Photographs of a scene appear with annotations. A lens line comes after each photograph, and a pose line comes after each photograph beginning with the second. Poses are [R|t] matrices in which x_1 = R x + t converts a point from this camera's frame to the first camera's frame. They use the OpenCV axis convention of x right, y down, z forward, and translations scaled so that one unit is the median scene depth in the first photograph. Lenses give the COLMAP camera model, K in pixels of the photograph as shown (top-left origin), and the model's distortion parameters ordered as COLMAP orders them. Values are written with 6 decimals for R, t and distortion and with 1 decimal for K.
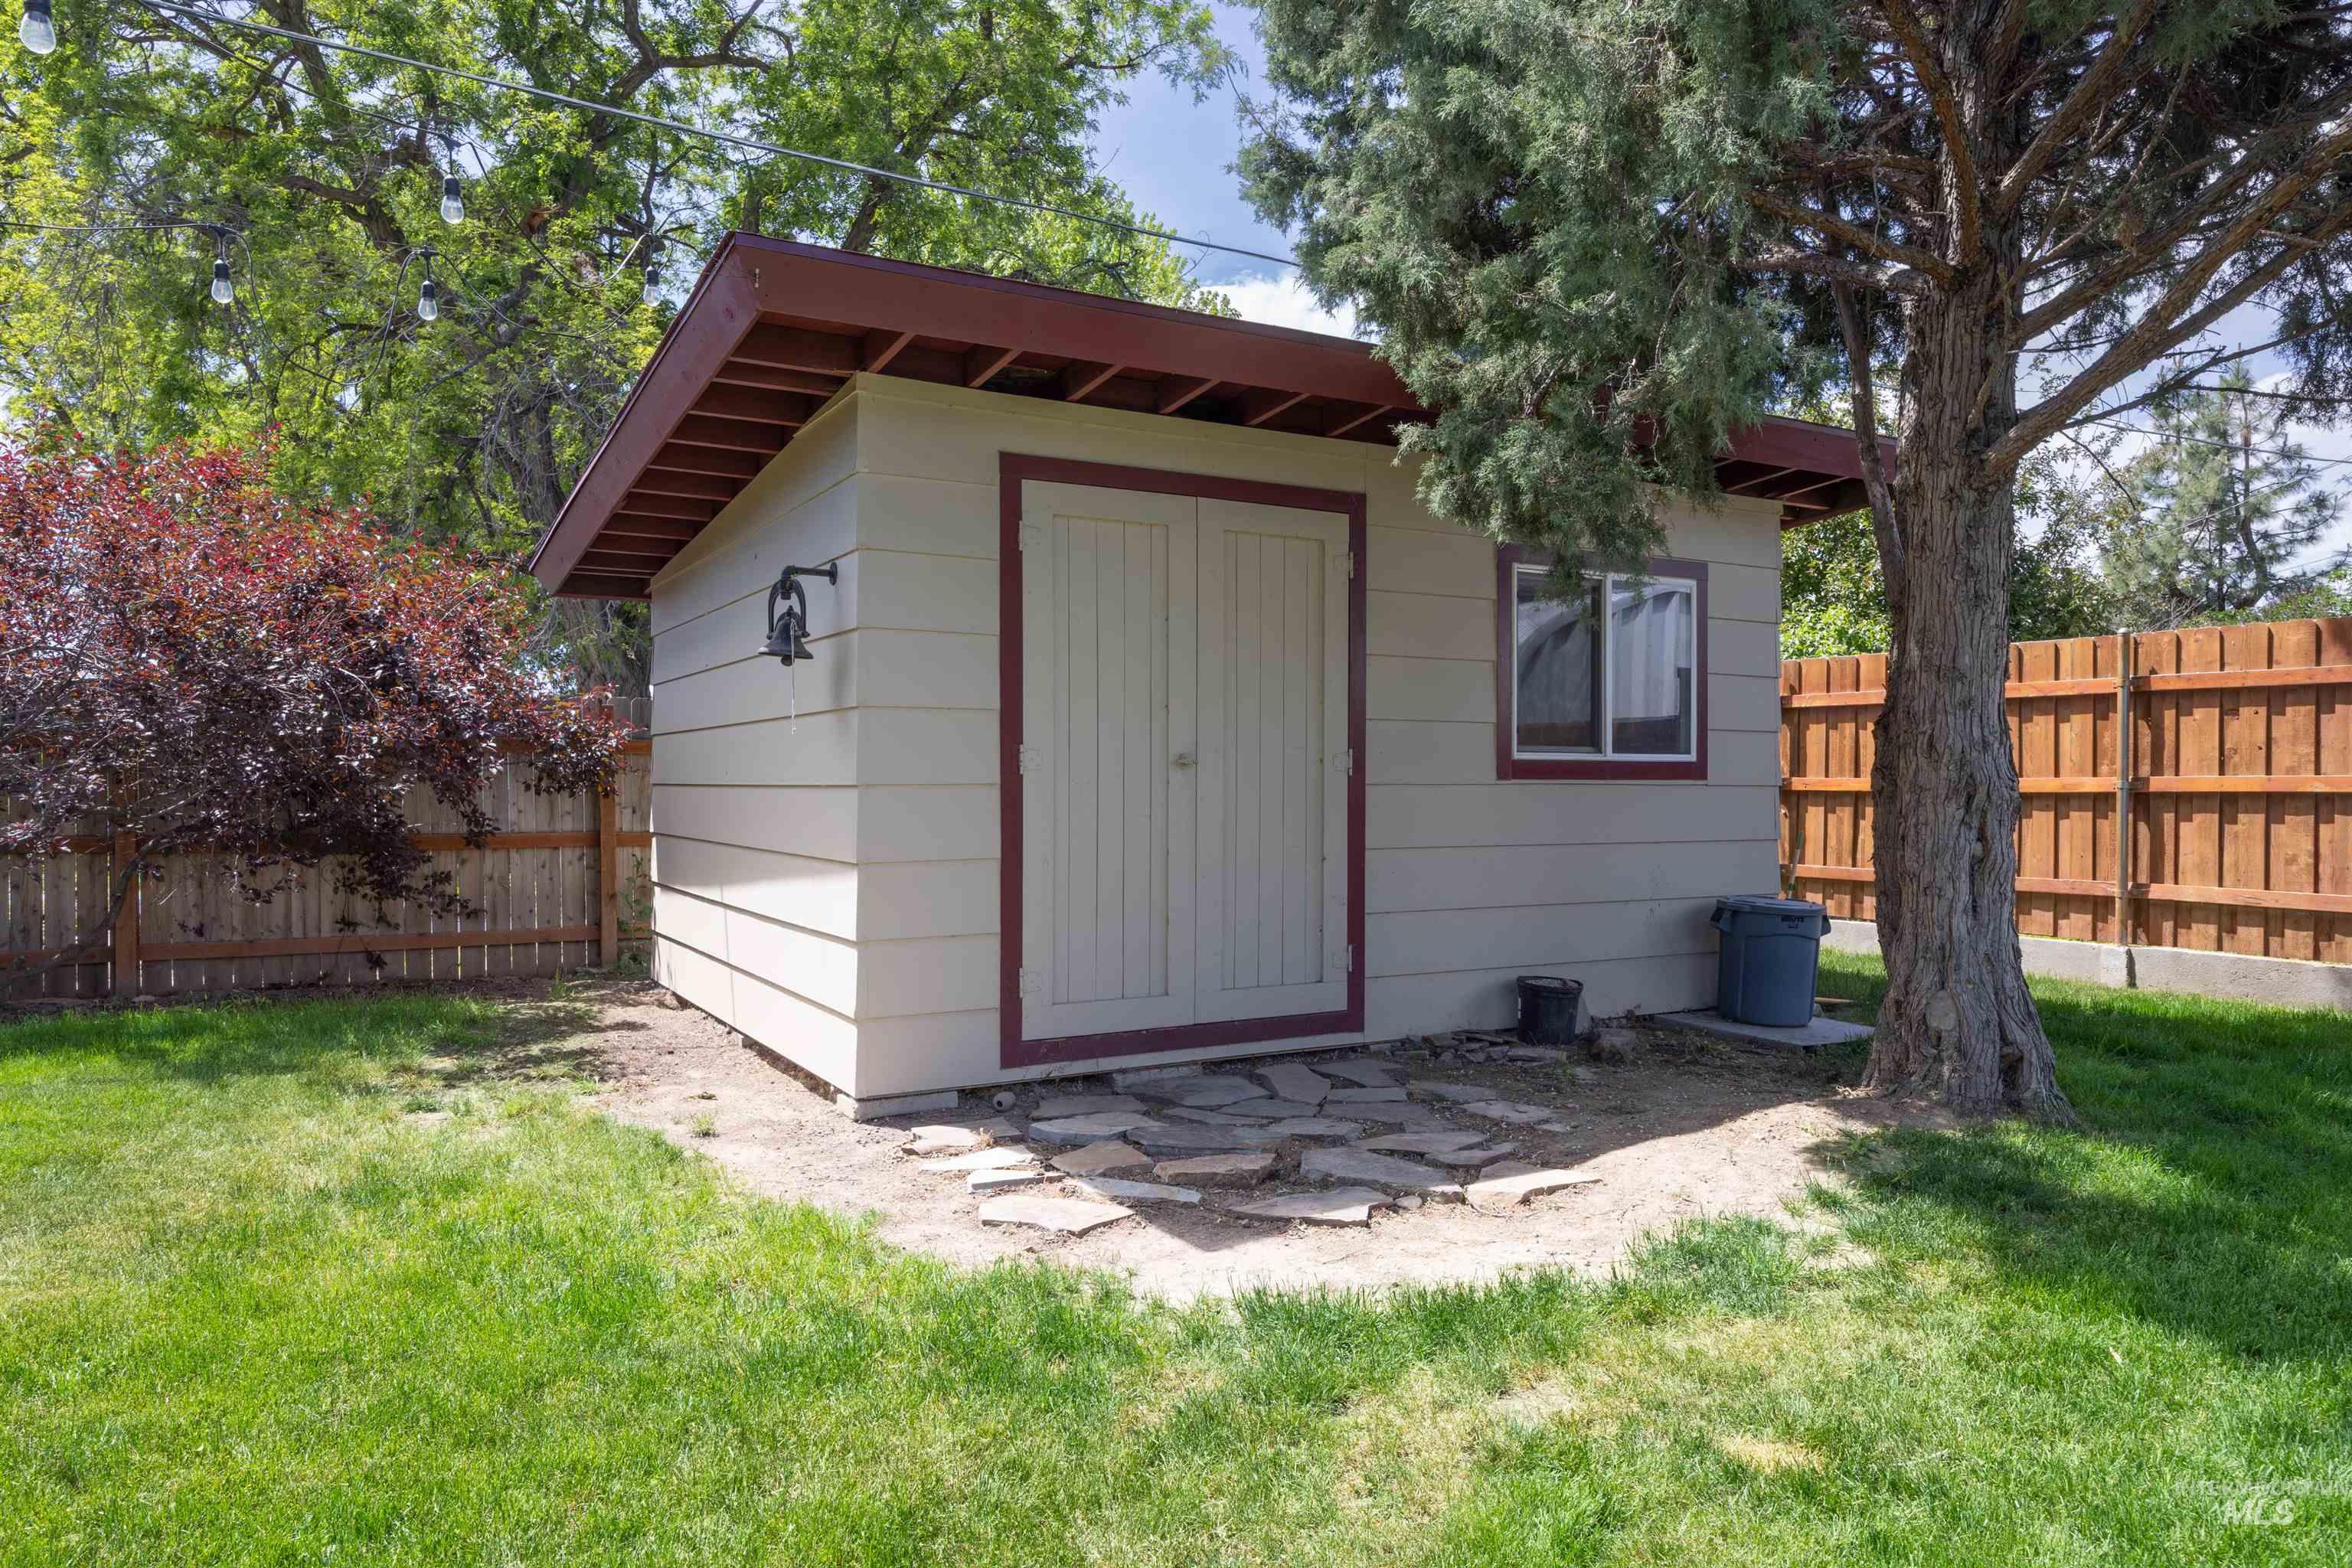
lens RADIAL K [[1516.5, 0, 1176.0], [0, 1516.5, 784.0], [0, 0, 1]] dist [-0.002103, 0.000361]
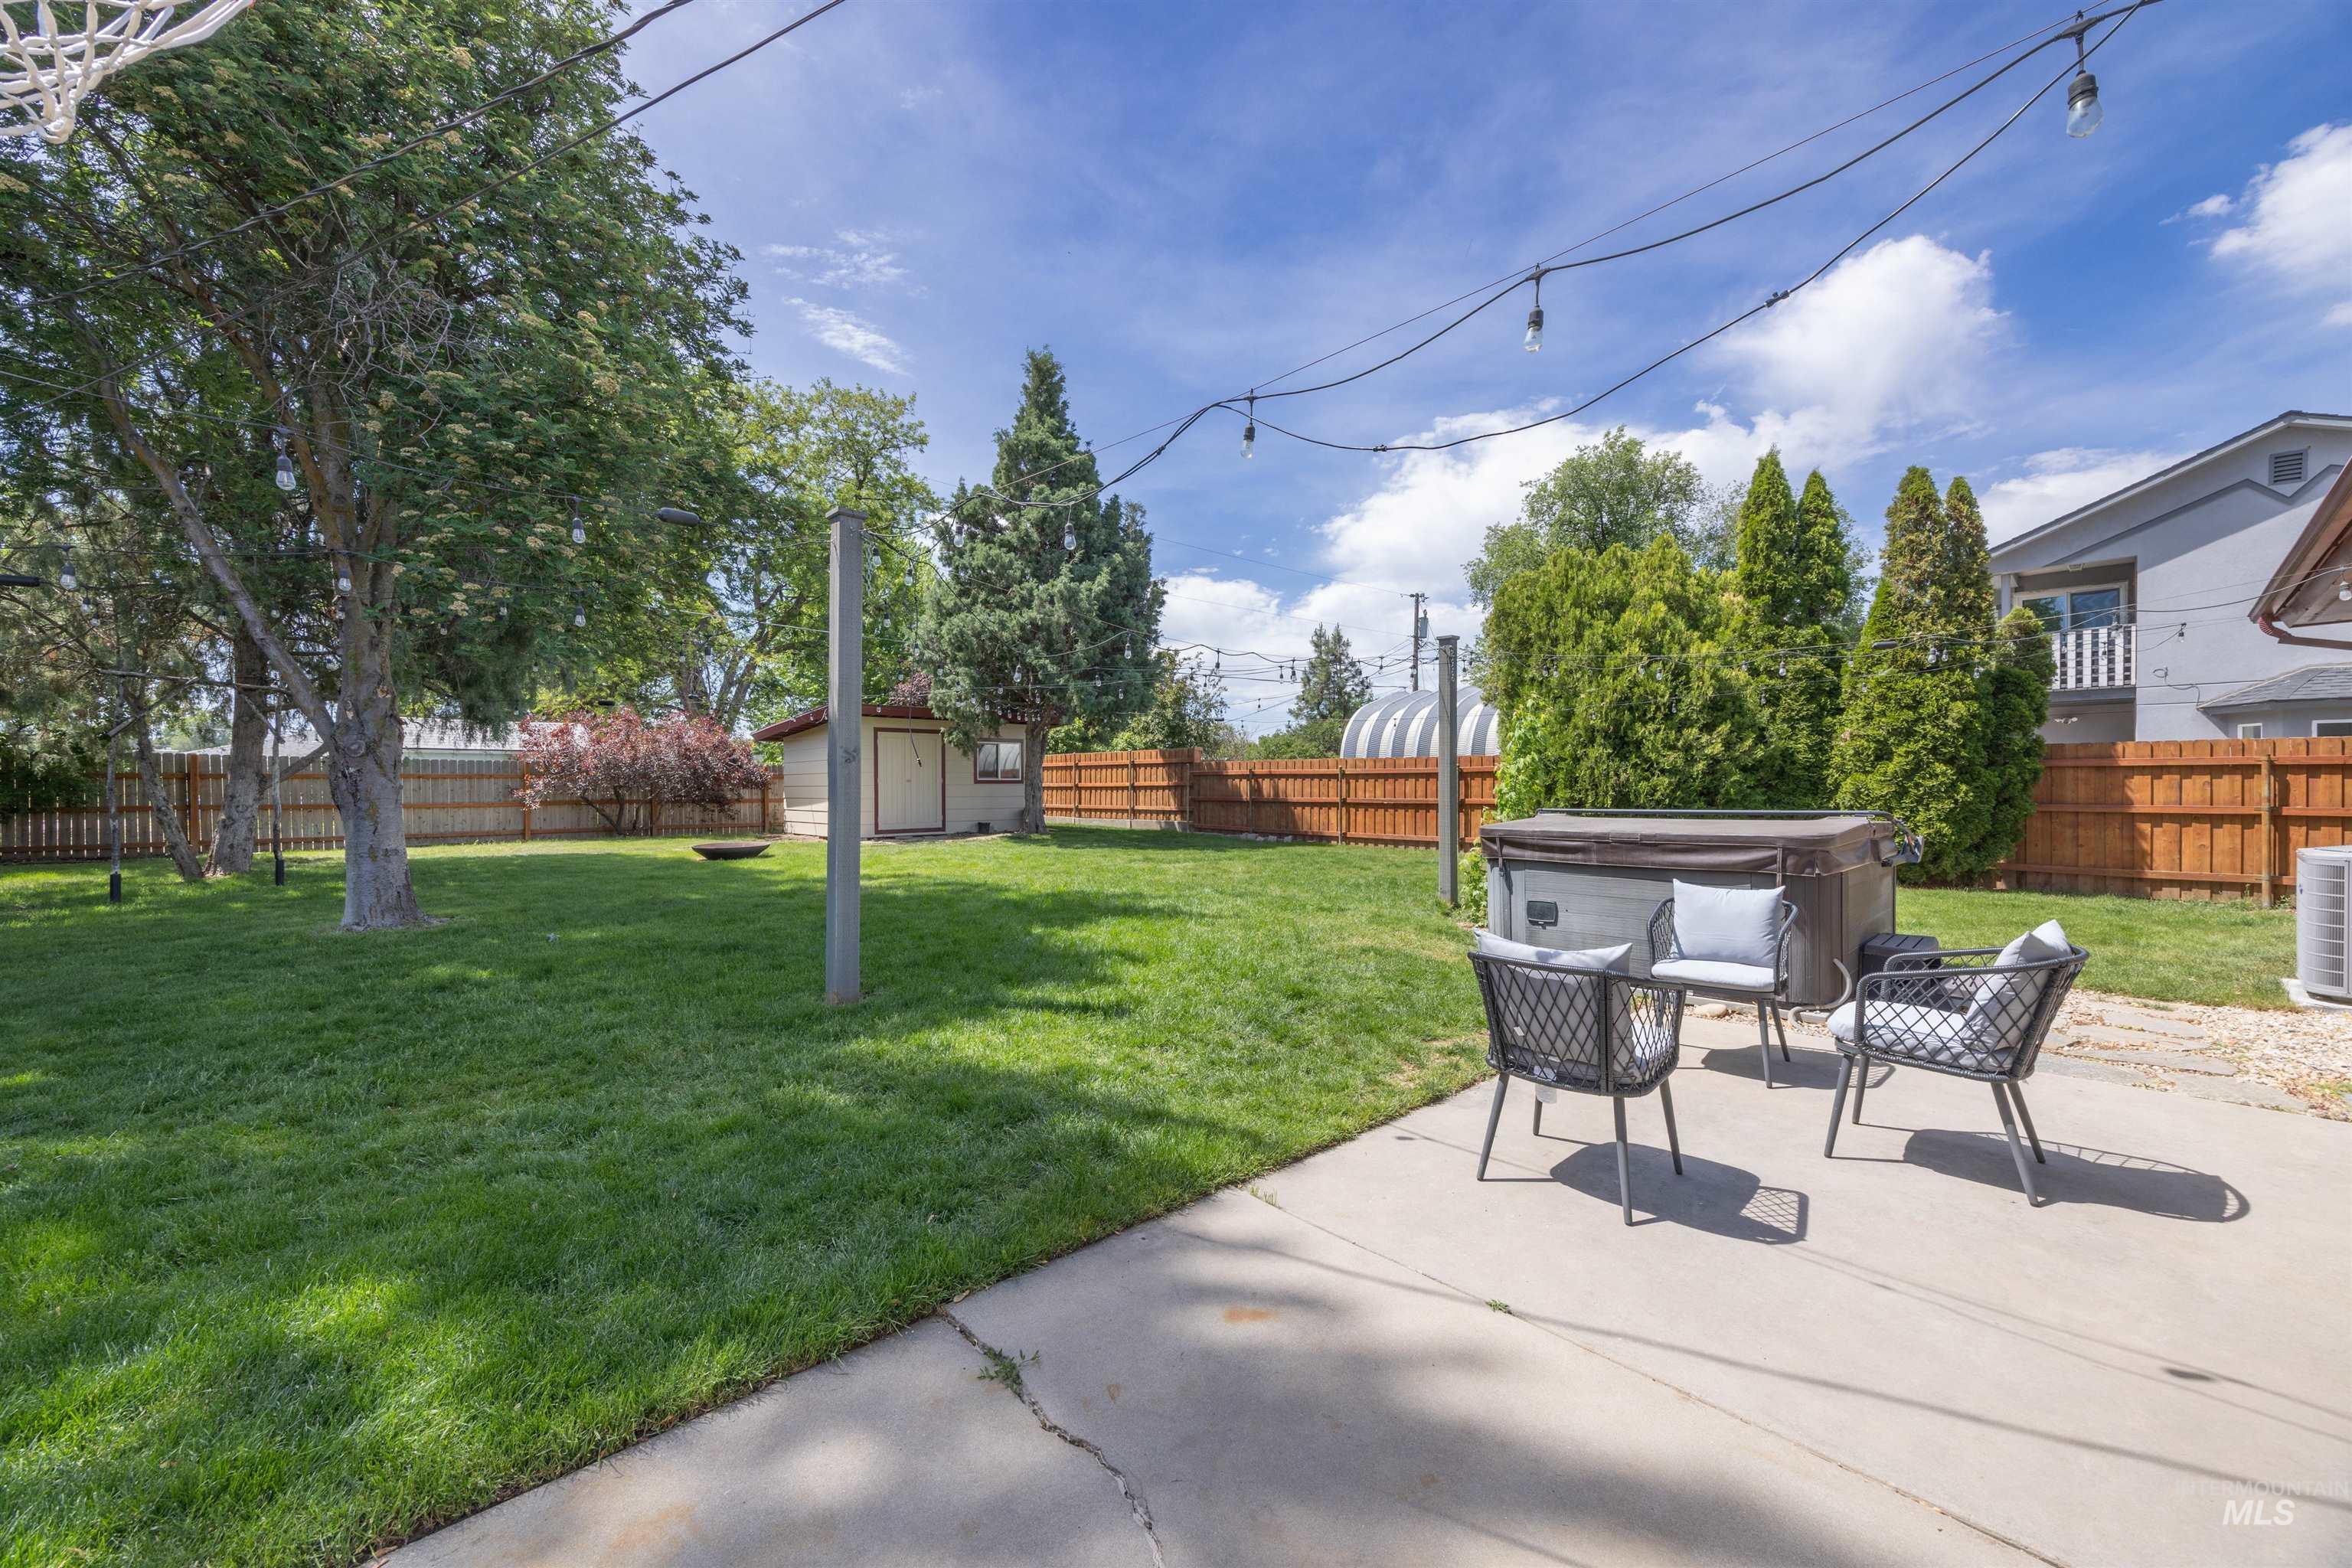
lens RADIAL K [[894.8, 0, 1167.8], [0, 894.8, 784.7], [0, 0, 1]] dist [0.000148, -0.000025]
pose [[0.973282, -0.007420, 0.229492, 0.130042], [0.008803, 0.999949, -0.005006, 0.017761], [-0.229443, 0.006892, 0.973298, -1.764101]]
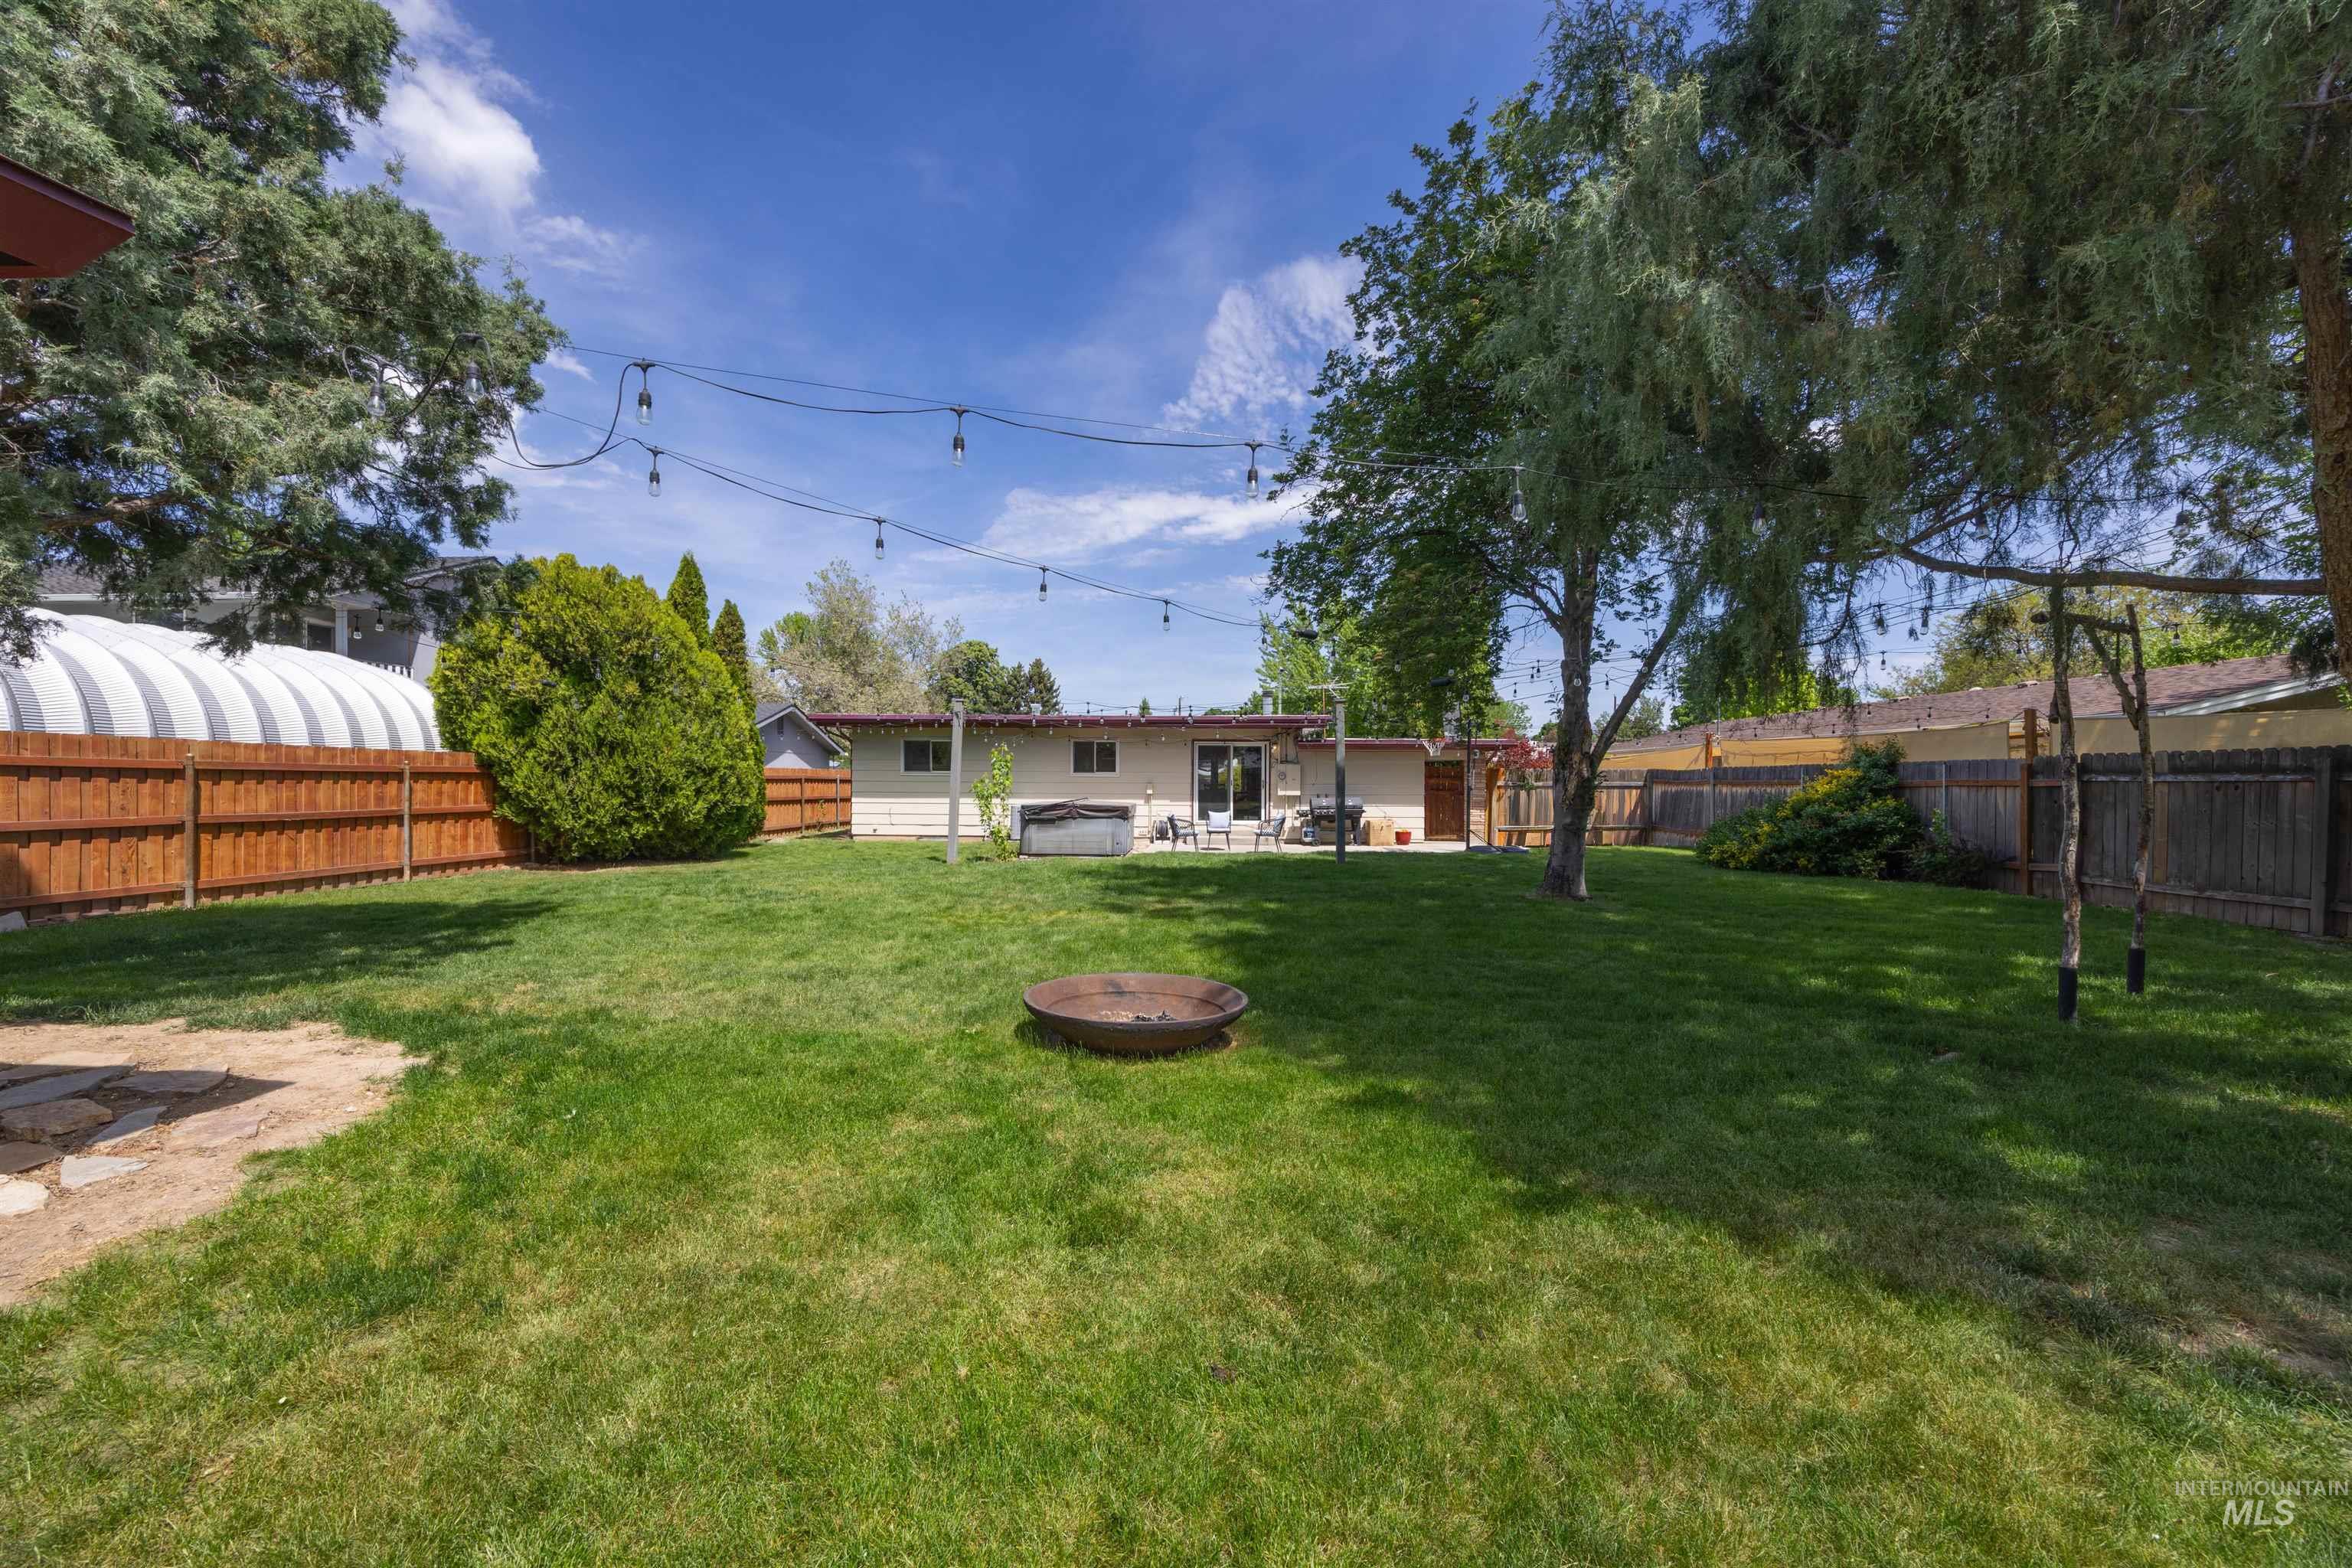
lens RADIAL K [[917.8, 0, 1158.2], [0, 917.8, 788.4], [0, 0, 1]] dist [0.001291, 0.000073]
pose [[-0.836585, -0.015566, 0.547616, -0.618826], [-0.008530, 0.999845, 0.015389, -0.019560], [-0.547770, 0.008203, -0.836589, 0.613081]]
